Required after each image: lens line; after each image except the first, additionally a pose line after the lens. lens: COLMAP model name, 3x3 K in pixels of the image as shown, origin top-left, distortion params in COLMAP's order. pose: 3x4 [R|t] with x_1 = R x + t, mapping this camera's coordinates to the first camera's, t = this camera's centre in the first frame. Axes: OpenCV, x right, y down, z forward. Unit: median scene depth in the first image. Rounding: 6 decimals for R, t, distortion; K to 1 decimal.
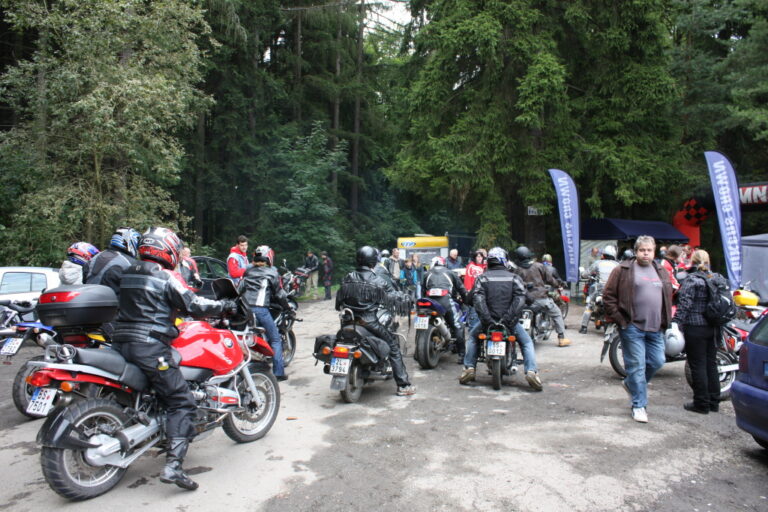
lens RADIAL K [[654.7, 0, 384.0], [0, 654.7, 256.0], [0, 0, 1]] dist [-0.193251, 0.238285]
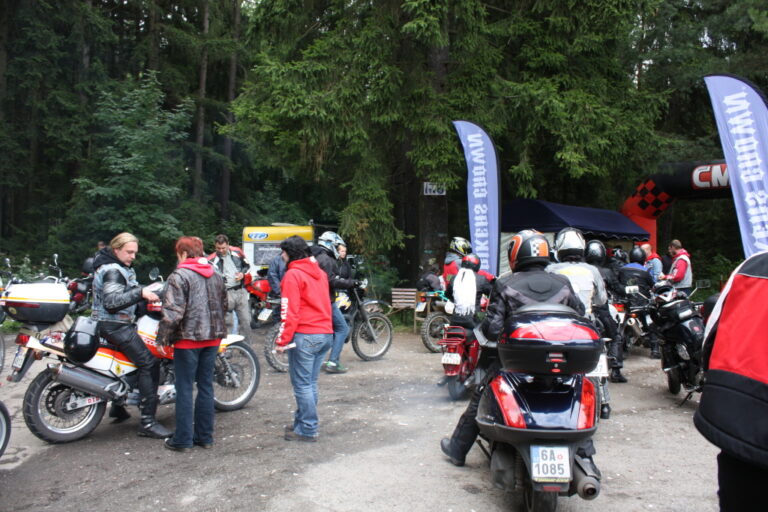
lens RADIAL K [[654.7, 0, 384.0], [0, 654.7, 256.0], [0, 0, 1]] dist [-0.193251, 0.238285]
pose [[0.990157, 0.015336, 0.139115, 0.095575], [-0.015193, 0.999882, -0.002092, 0.003789], [-0.139131, -0.000042, 0.990274, 0.360658]]
